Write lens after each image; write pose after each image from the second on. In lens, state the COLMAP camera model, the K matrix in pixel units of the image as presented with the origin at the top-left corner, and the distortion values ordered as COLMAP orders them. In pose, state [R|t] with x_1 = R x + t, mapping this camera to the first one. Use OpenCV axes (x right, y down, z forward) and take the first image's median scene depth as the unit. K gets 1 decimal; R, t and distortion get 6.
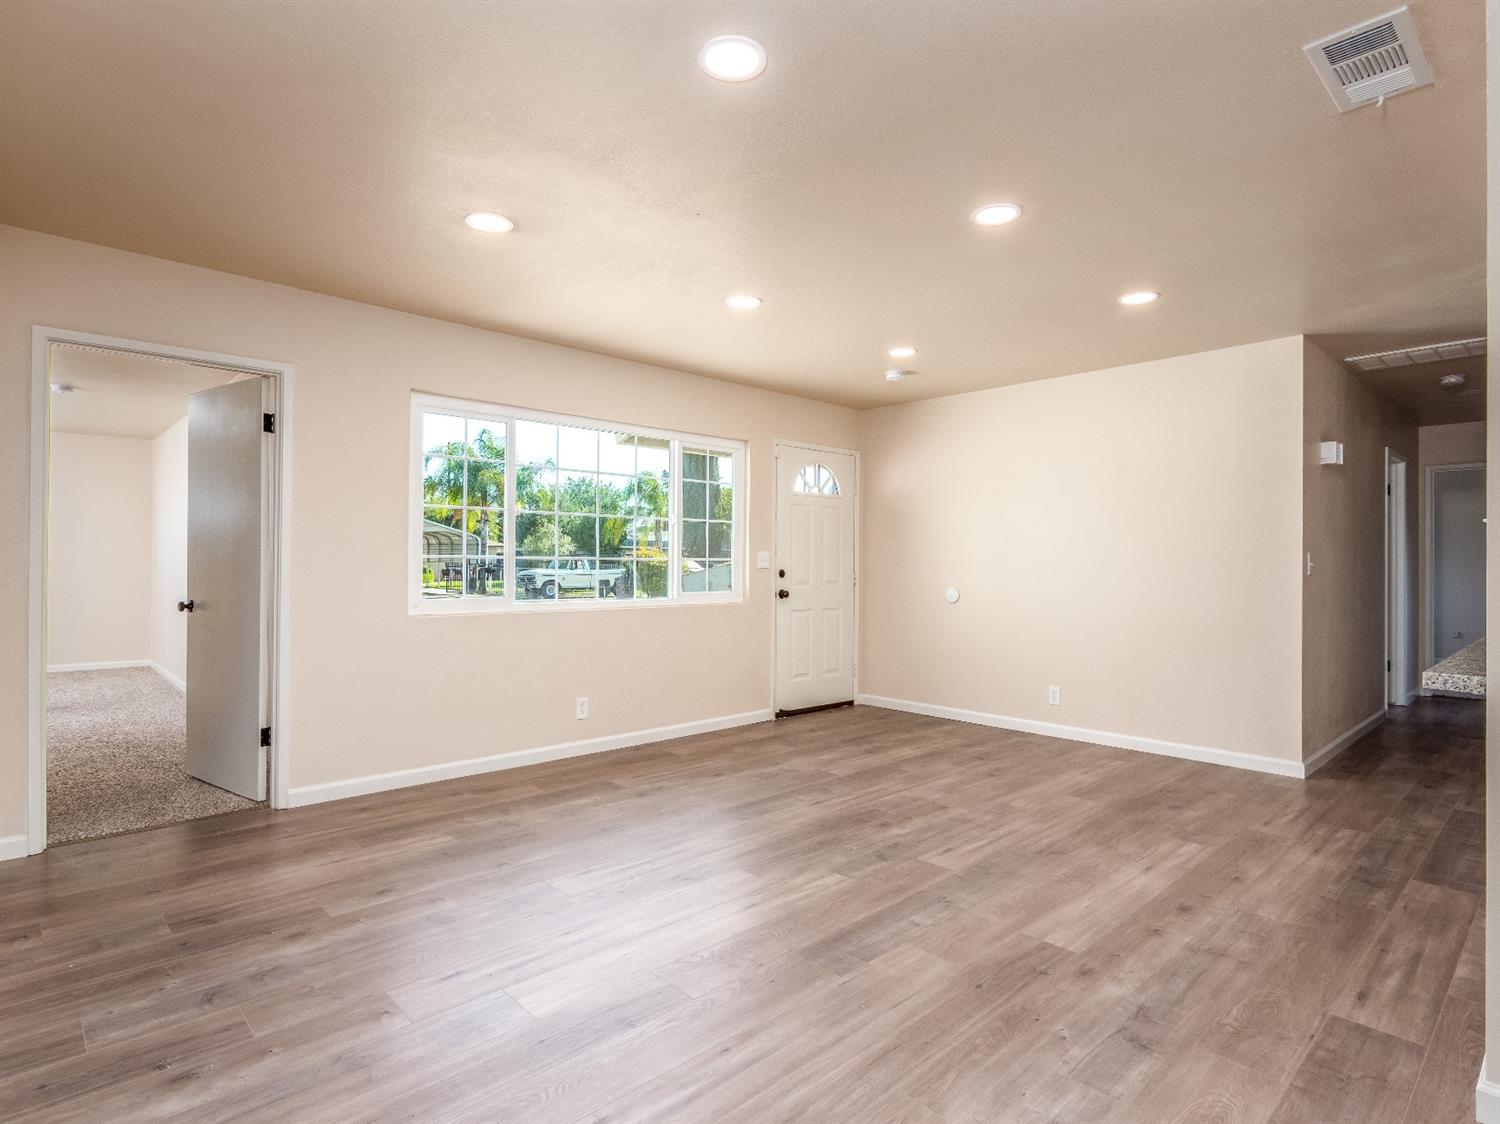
lens RADIAL K [[797.2, 0, 753.4], [0, 797.2, 564.9], [0, 0, 1]] dist [0.002346, -0.000164]
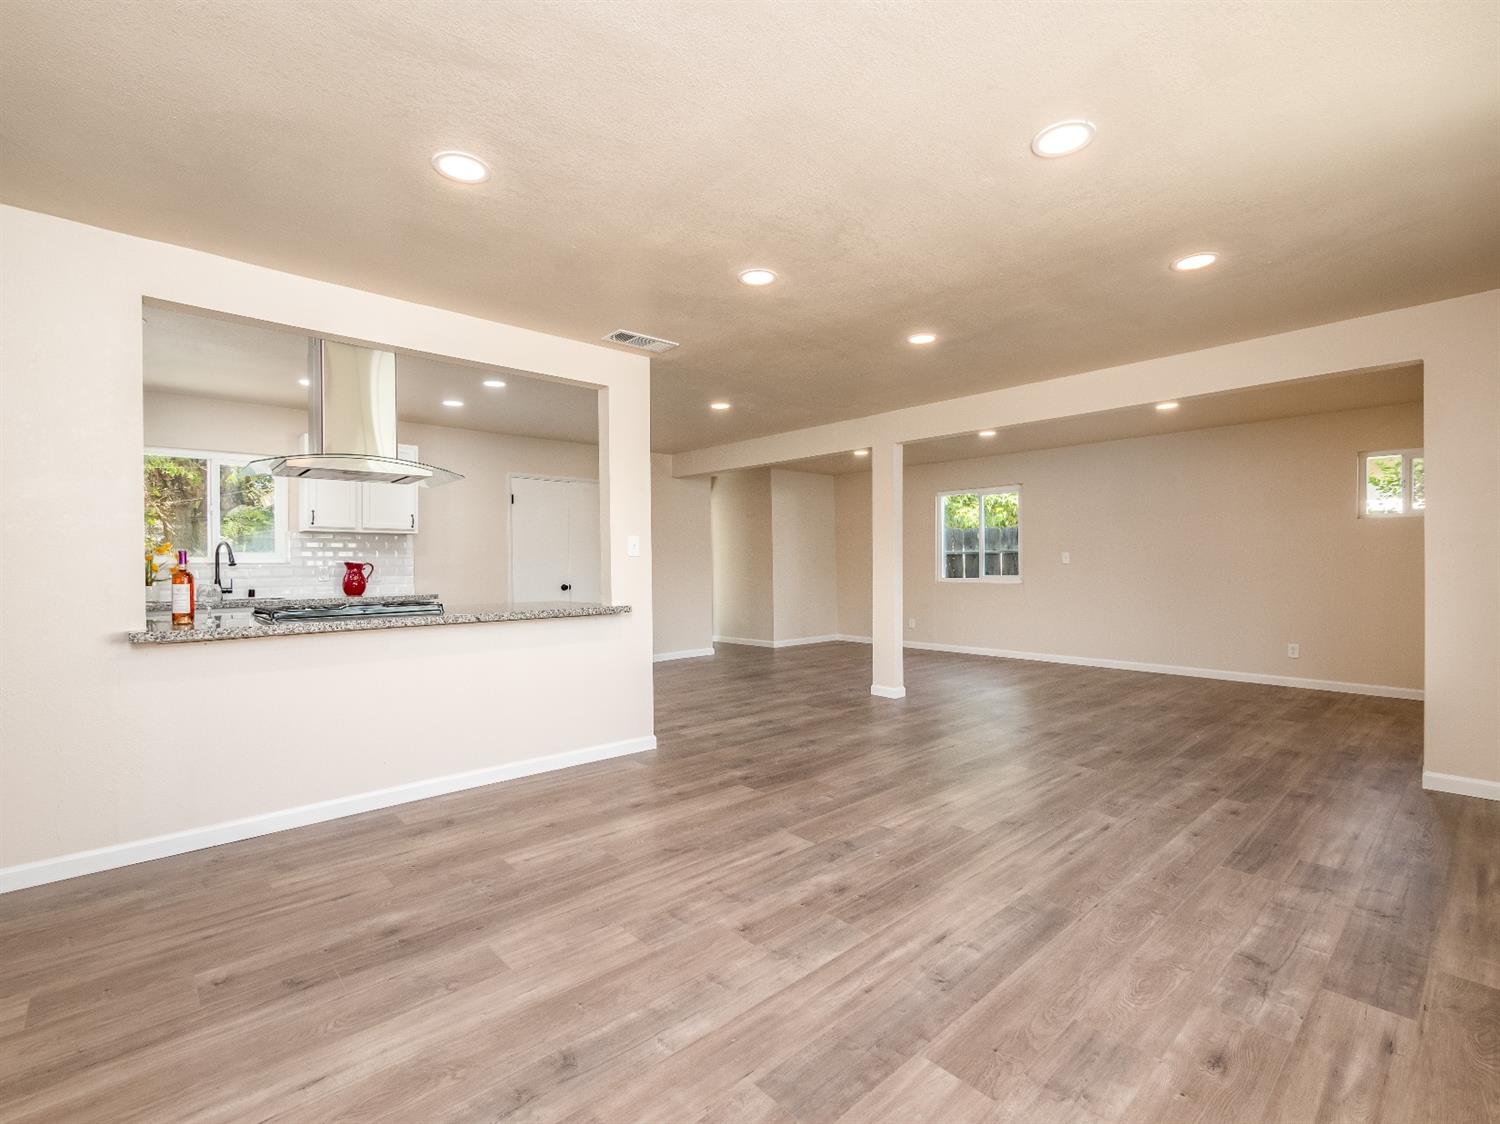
lens RADIAL K [[687.8, 0, 755.0], [0, 687.8, 562.5], [0, 0, 1]] dist [-0.004593, -0.000274]
pose [[-0.999925, -0.001364, 0.012201, 0.255271], [-0.001336, 0.999996, 0.002338, -0.000681], [-0.012204, 0.002321, -0.999923, 1.779169]]
